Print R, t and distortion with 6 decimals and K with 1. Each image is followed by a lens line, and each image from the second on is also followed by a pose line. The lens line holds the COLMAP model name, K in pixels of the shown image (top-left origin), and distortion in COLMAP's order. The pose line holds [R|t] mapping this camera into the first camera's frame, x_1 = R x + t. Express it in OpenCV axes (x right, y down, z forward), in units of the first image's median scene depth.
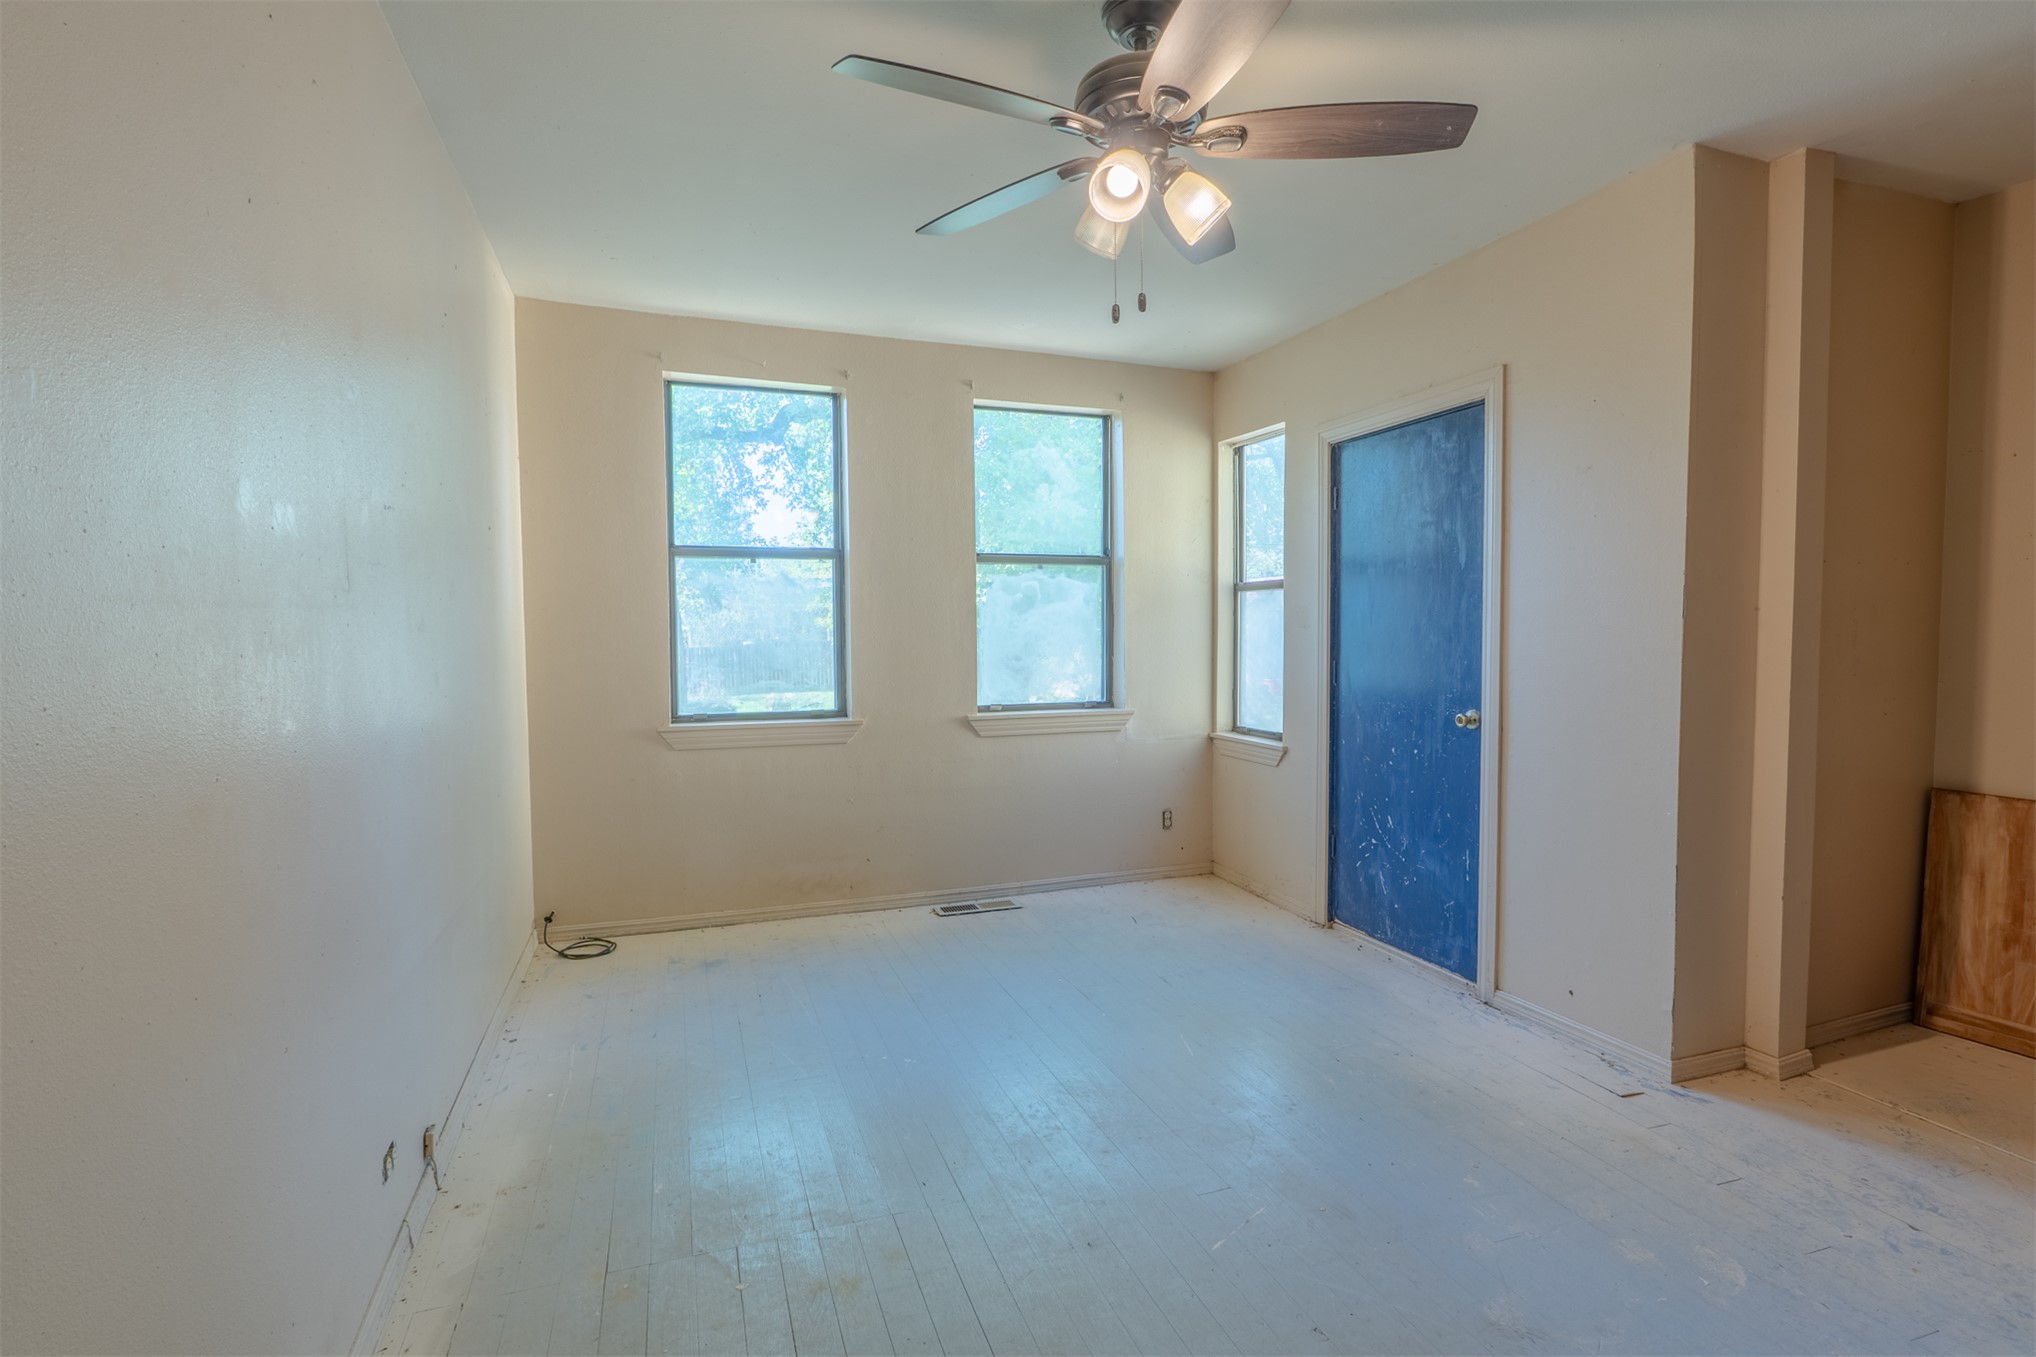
lens RADIAL K [[949.9, 0, 1016.0], [0, 949.9, 680.0], [0, 0, 1]] dist [-0.004435, -0.000485]
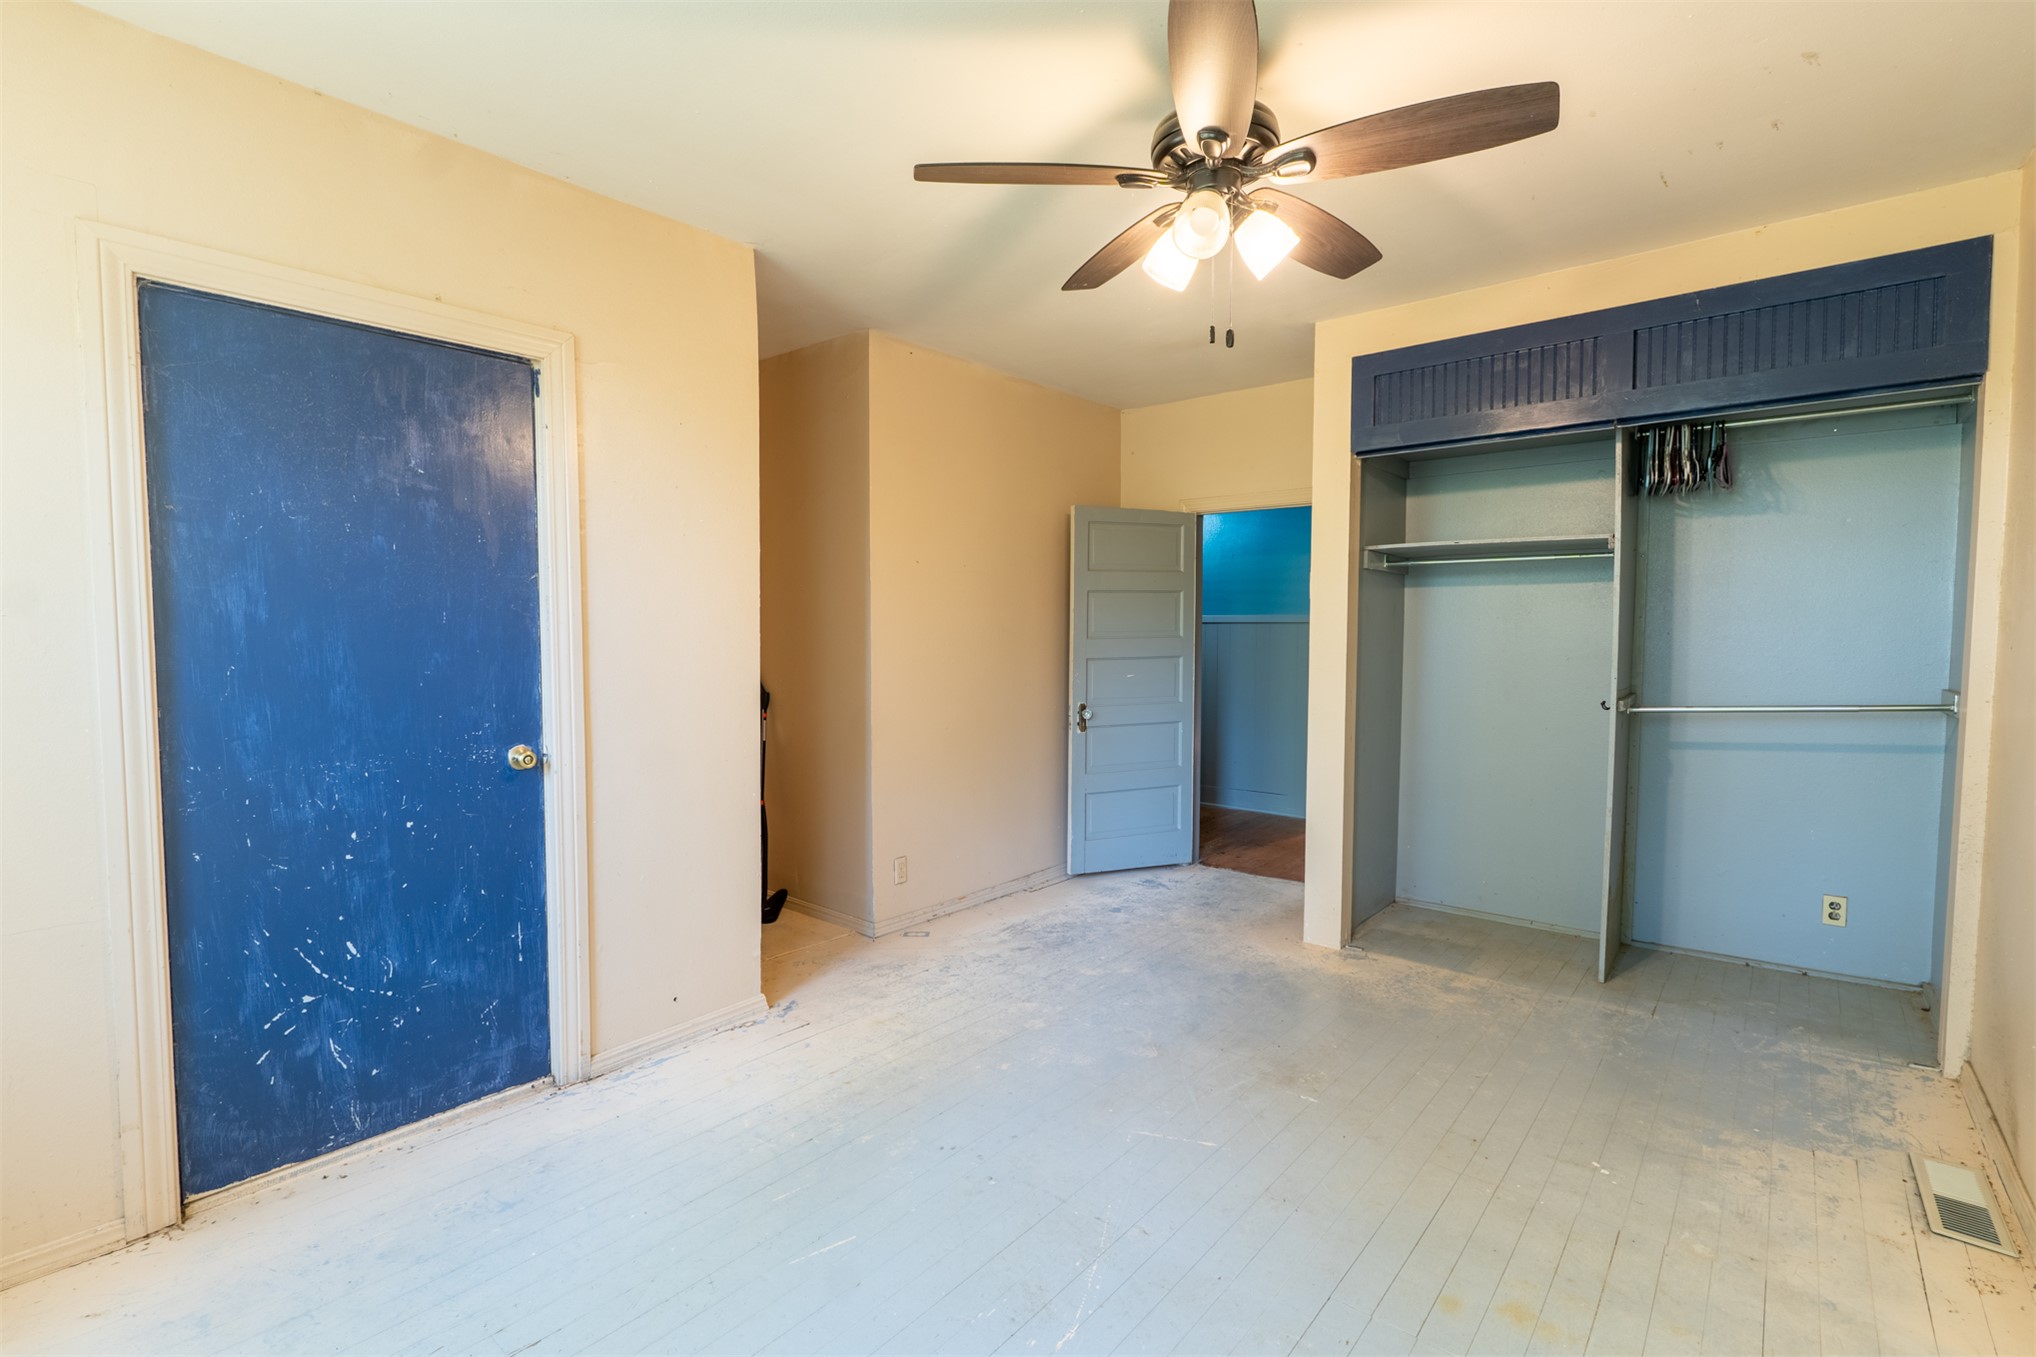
lens RADIAL K [[949.9, 0, 1014.0], [0, 949.9, 676.7], [0, 0, 1]] dist [-0.004435, -0.000485]
pose [[-0.500873, -0.039898, 0.864601, -0.371918], [0.047469, 0.996167, 0.073469, -0.058393], [-0.864218, 0.077840, -0.497059, 0.936739]]
